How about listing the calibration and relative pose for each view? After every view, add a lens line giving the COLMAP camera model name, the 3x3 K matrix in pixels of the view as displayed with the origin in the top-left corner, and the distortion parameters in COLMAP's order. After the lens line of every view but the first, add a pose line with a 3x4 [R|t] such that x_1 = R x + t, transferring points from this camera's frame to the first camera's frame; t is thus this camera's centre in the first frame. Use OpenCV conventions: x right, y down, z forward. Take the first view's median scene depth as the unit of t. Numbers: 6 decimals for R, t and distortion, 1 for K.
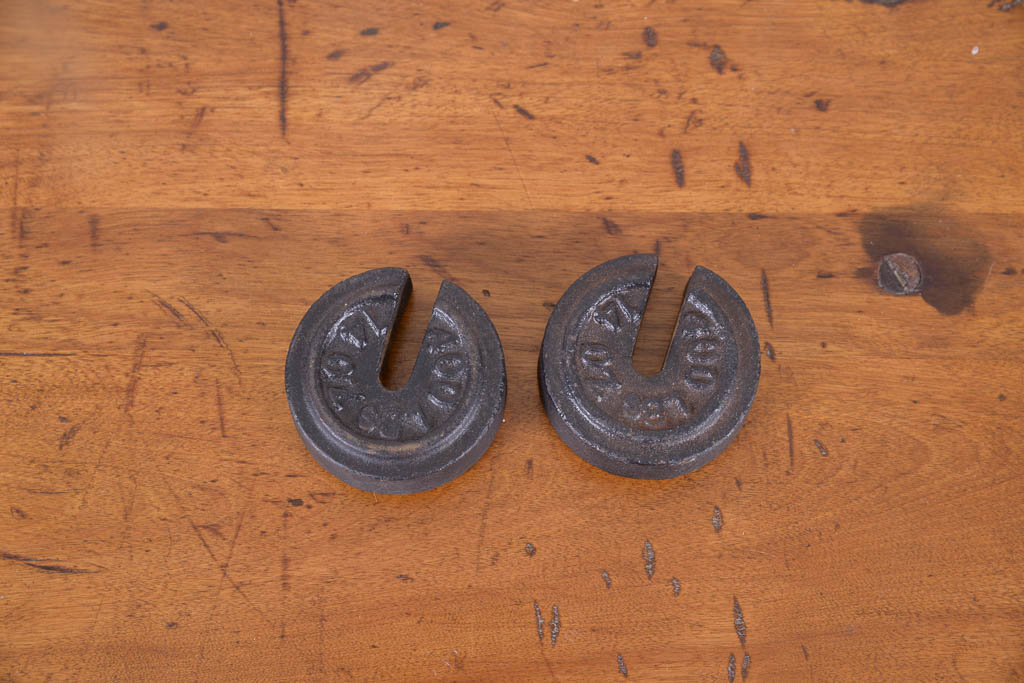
lens RADIAL K [[1730.2, 0, 512.0], [0, 1730.2, 341.5], [0, 0, 1]] dist [0.085343, 0.162503]
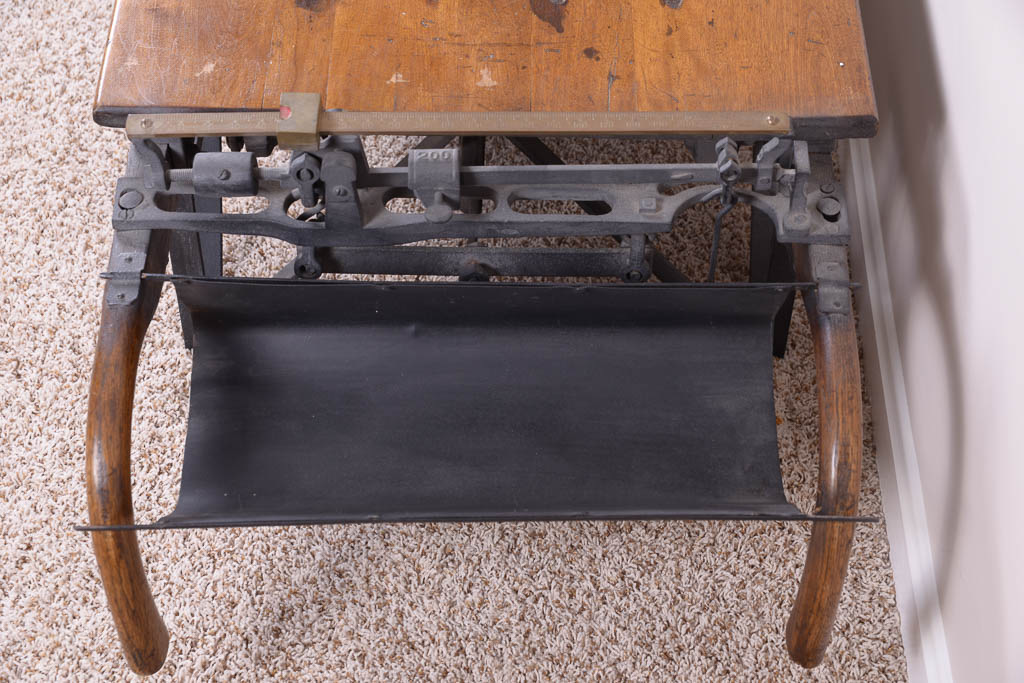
lens RADIAL K [[1818.2, 0, 512.0], [0, 1818.2, 341.5], [0, 0, 1]] dist [0.184720, -0.076297]
pose [[-0.001001, 0.742150, -0.670233, 2.464194], [-0.962491, 0.181128, 0.202001, -0.789241], [0.271313, 0.645295, 0.714131, -0.554509]]
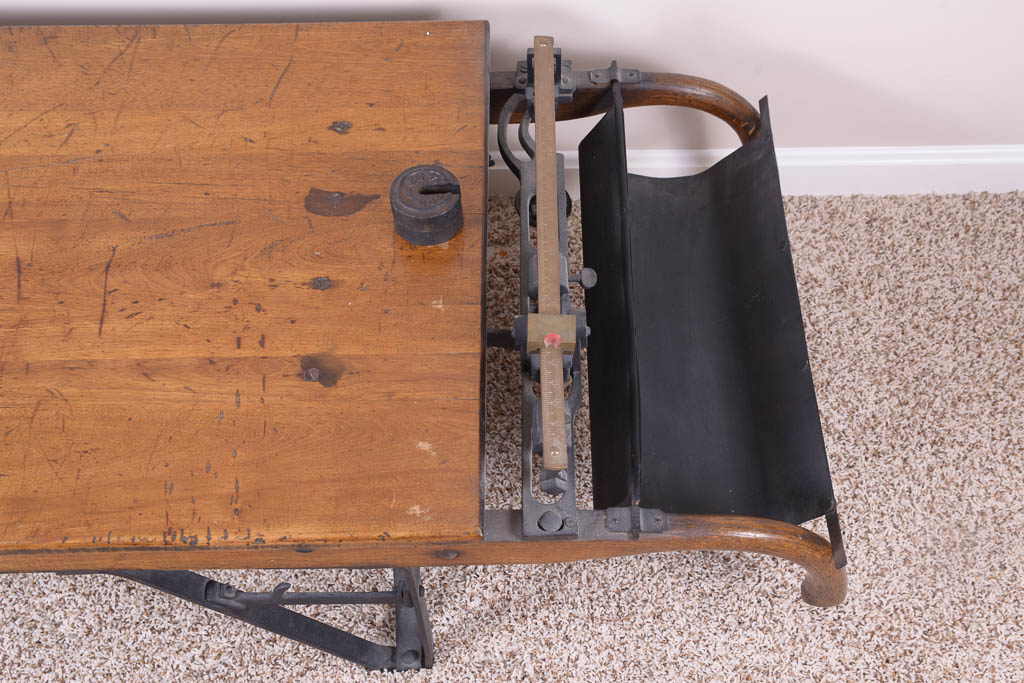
lens RADIAL K [[1309.9, 0, 512.0], [0, 1309.9, 341.5], [0, 0, 1]] dist [0.018642, 0.133193]
pose [[0.999414, -0.026591, -0.021576, 0.589297], [0.018791, 0.952602, -0.303639, 0.555762], [0.028628, 0.303055, 0.952543, -1.017947]]
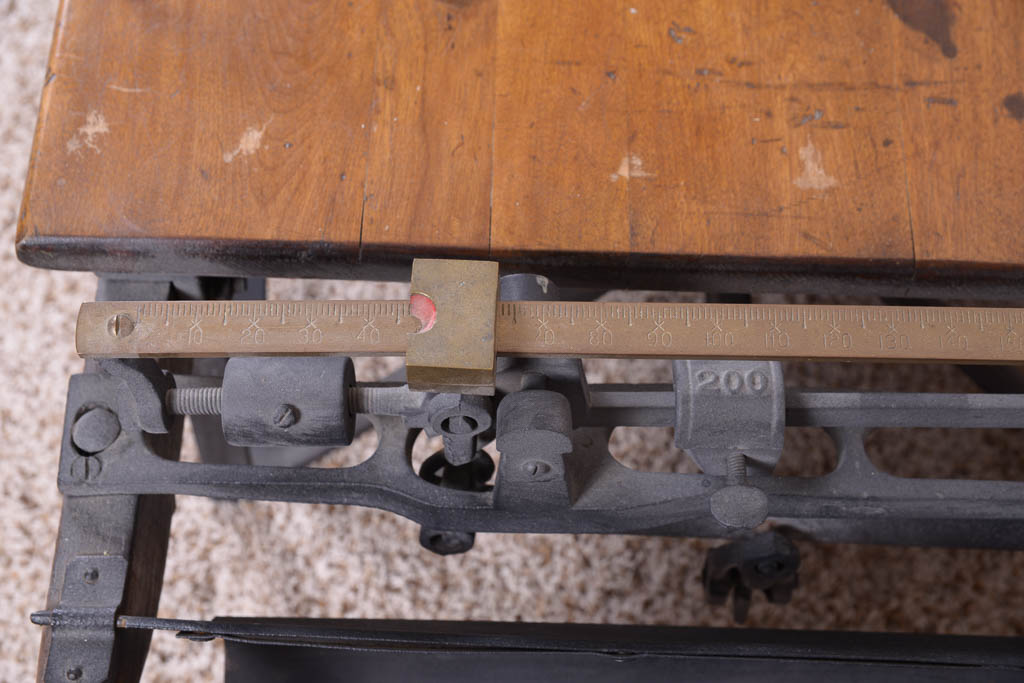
lens RADIAL K [[1730.2, 0, 512.0], [0, 1730.2, 341.5], [0, 0, 1]] dist [0.085343, 0.162503]
pose [[-0.015386, 0.848475, -0.529012, 1.175701], [-0.963915, 0.128039, 0.233396, -0.356590], [0.265765, 0.513514, 0.815887, 0.073423]]
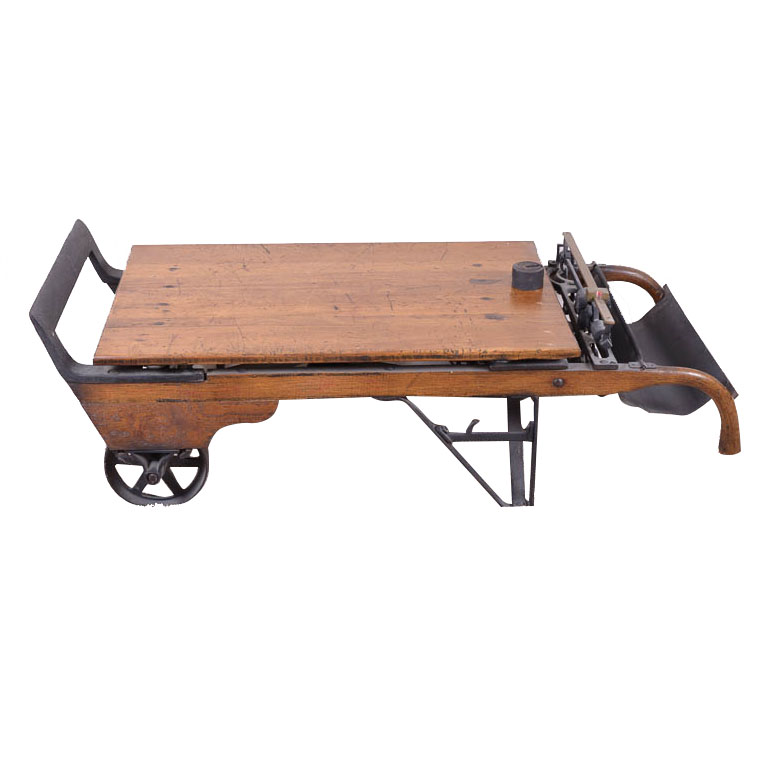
lens RADIAL K [[1353.4, 0, 358.2], [0, 1353.4, 361.1], [0, 0, 1]] dist [0.069630, 0.030646]
pose [[0.999338, -0.022127, 0.028895, -0.407977], [0.036318, 0.657592, -0.752498, 3.755229], [-0.002351, 0.753049, 0.657960, -2.127687]]
